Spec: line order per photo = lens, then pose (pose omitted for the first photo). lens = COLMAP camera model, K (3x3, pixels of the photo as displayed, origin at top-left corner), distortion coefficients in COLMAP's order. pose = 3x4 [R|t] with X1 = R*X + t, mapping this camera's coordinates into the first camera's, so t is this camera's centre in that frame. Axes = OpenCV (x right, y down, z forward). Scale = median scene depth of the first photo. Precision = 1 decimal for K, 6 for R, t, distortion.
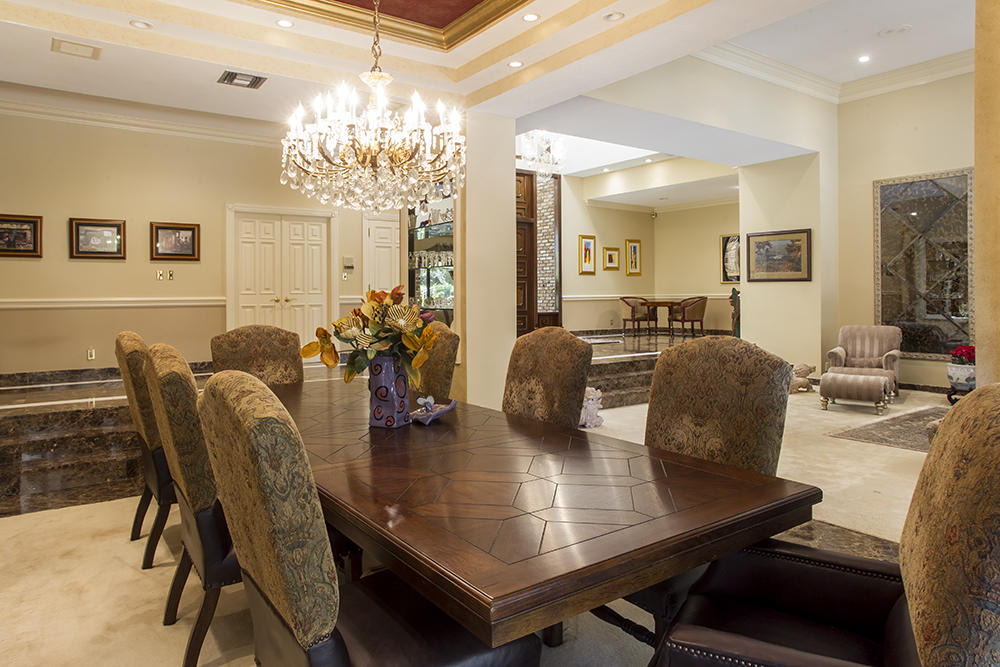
lens RADIAL K [[648.3, 0, 447.3], [0, 648.3, 303.0], [0, 0, 1]] dist [-0.023965, 0.036976]
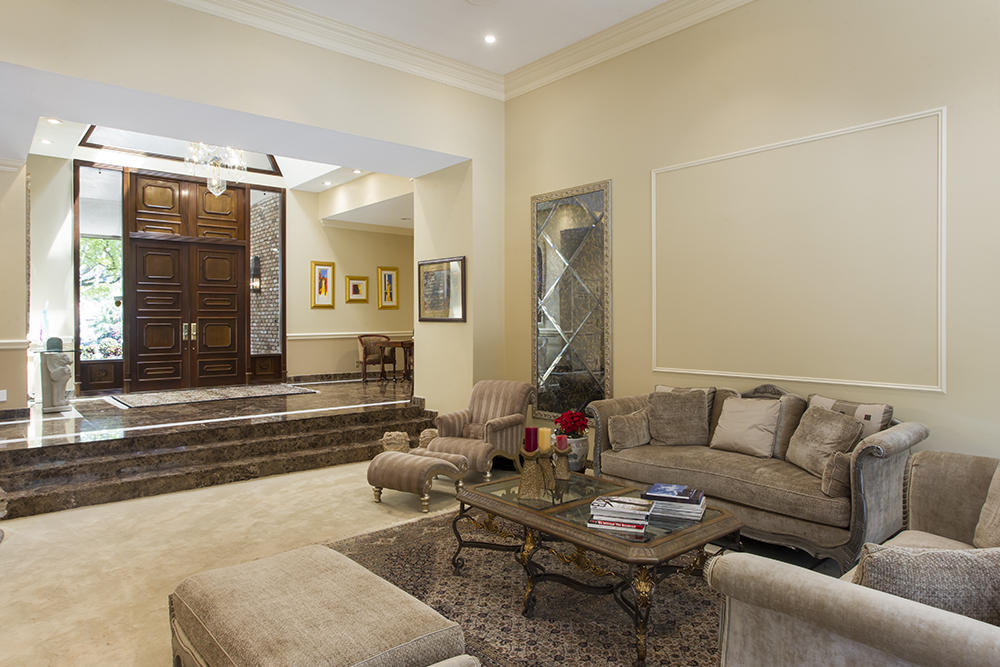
lens RADIAL K [[648.3, 0, 491.6], [0, 648.3, 339.7], [0, 0, 1]] dist [-0.023965, 0.036976]
pose [[0.993515, -0.002512, 0.113669, 0.346126], [0.000494, 0.999842, 0.017781, -0.018171], [-0.113696, -0.017609, 0.993360, 0.139849]]
